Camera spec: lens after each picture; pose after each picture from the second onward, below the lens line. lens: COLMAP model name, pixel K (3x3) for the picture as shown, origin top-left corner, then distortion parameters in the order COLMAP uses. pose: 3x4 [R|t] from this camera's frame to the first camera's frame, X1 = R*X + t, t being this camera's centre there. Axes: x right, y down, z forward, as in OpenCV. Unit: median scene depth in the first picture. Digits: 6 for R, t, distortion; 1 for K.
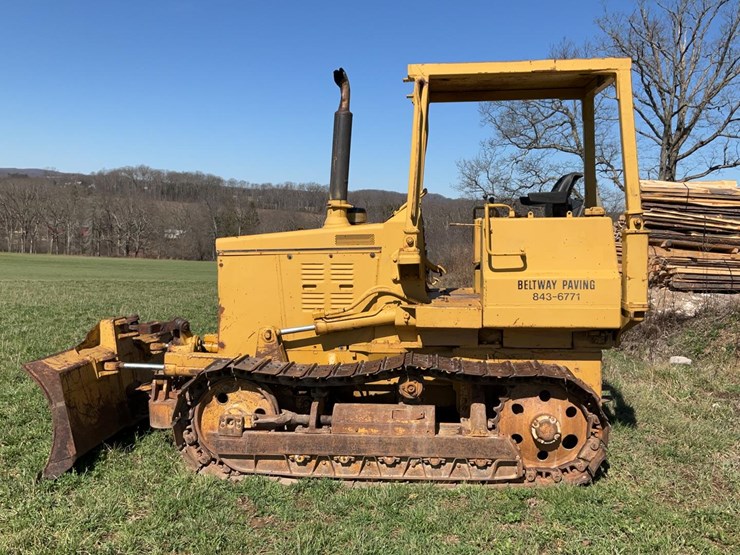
lens RADIAL K [[782.9, 0, 367.8], [0, 782.9, 280.7], [0, 0, 1]] dist [0.054274, 0.000000]
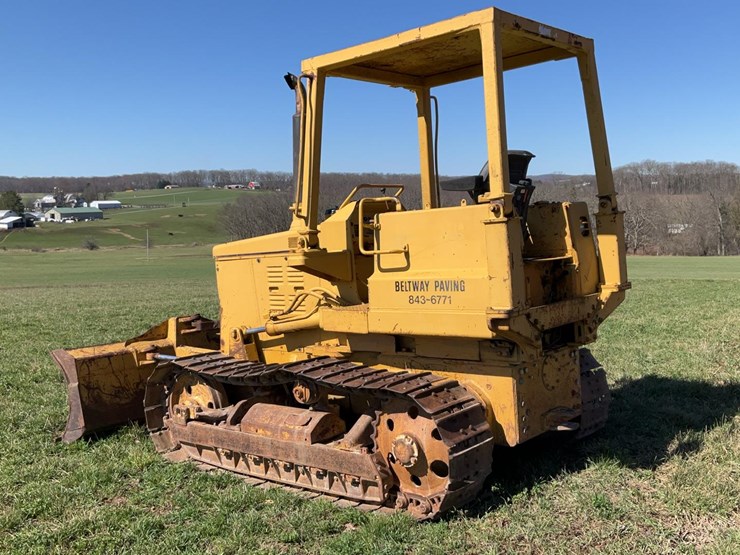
lens RADIAL K [[782.9, 0, 370.8], [0, 782.9, 281.1], [0, 0, 1]] dist [0.054274, 0.000000]
pose [[0.810579, -0.009295, -0.585556, 0.641440], [0.011462, 0.999934, -0.000007, -0.000982], [0.585517, -0.006706, 0.810632, 0.240855]]
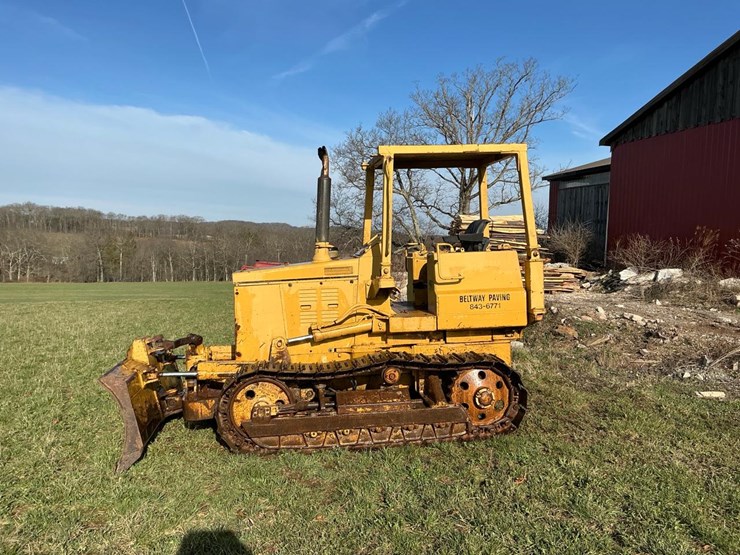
lens RADIAL K [[612.3, 0, 366.5], [0, 612.3, 280.8], [0, 0, 1]] dist [0.080223, -0.131241]
pose [[0.975438, -0.034953, 0.217484, -0.202994], [0.038401, 0.999195, -0.011646, -0.020264], [-0.216902, 0.019711, 0.975994, -0.057468]]
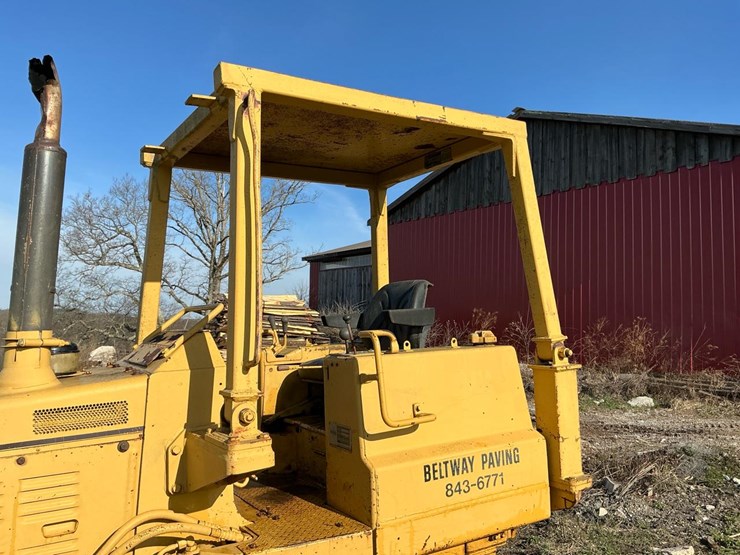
lens RADIAL K [[612.3, 0, 372.0], [0, 612.3, 276.1], [0, 0, 1]] dist [0.080223, -0.131241]
pose [[0.796573, 0.022593, 0.604120, -0.101949], [0.071231, 0.988833, -0.130904, -0.074231], [-0.600331, 0.147307, 0.786069, 0.604828]]
